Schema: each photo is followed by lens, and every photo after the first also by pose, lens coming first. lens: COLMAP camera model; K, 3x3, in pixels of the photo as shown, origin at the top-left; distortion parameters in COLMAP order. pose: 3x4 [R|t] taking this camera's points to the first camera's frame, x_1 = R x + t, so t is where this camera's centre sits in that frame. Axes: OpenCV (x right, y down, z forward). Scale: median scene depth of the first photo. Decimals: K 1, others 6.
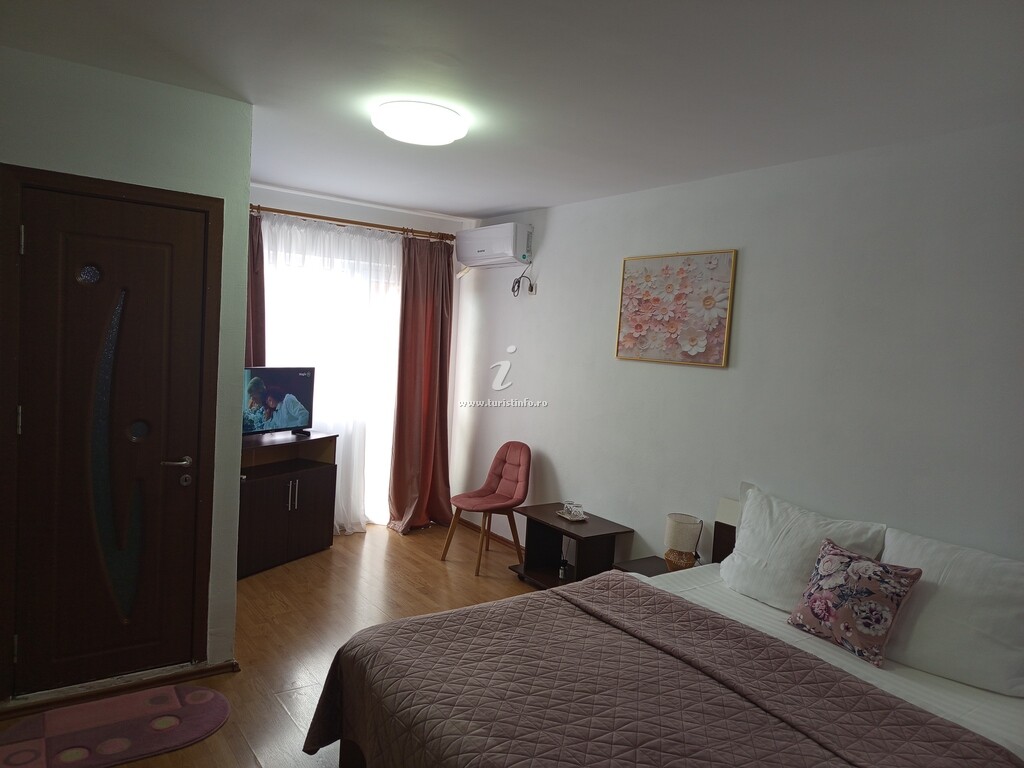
lens RADIAL K [[696.1, 0, 505.0], [0, 696.1, 385.5], [0, 0, 1]] dist [-0.000636, -0.013318]
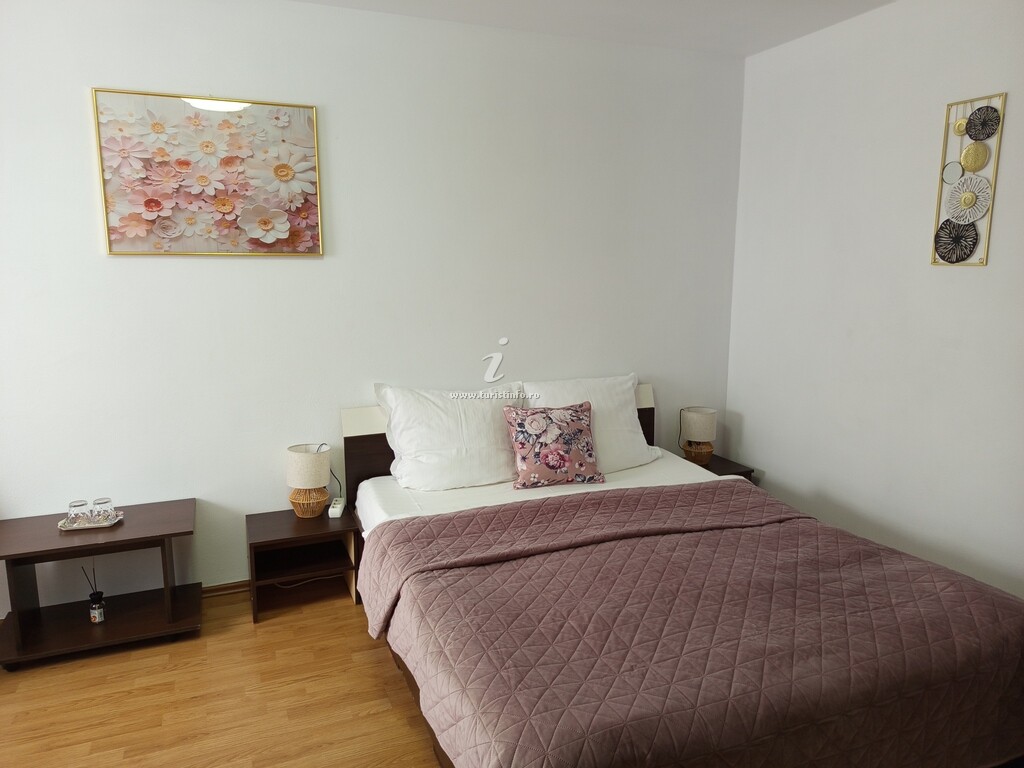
lens RADIAL K [[696.1, 0, 511.5], [0, 696.1, 391.2], [0, 0, 1]] dist [-0.000636, -0.013318]
pose [[0.197258, -0.233334, 0.952179, -0.417741], [0.078004, 0.971919, 0.222012, -0.032465], [-0.977243, 0.030480, 0.209919, 0.555083]]
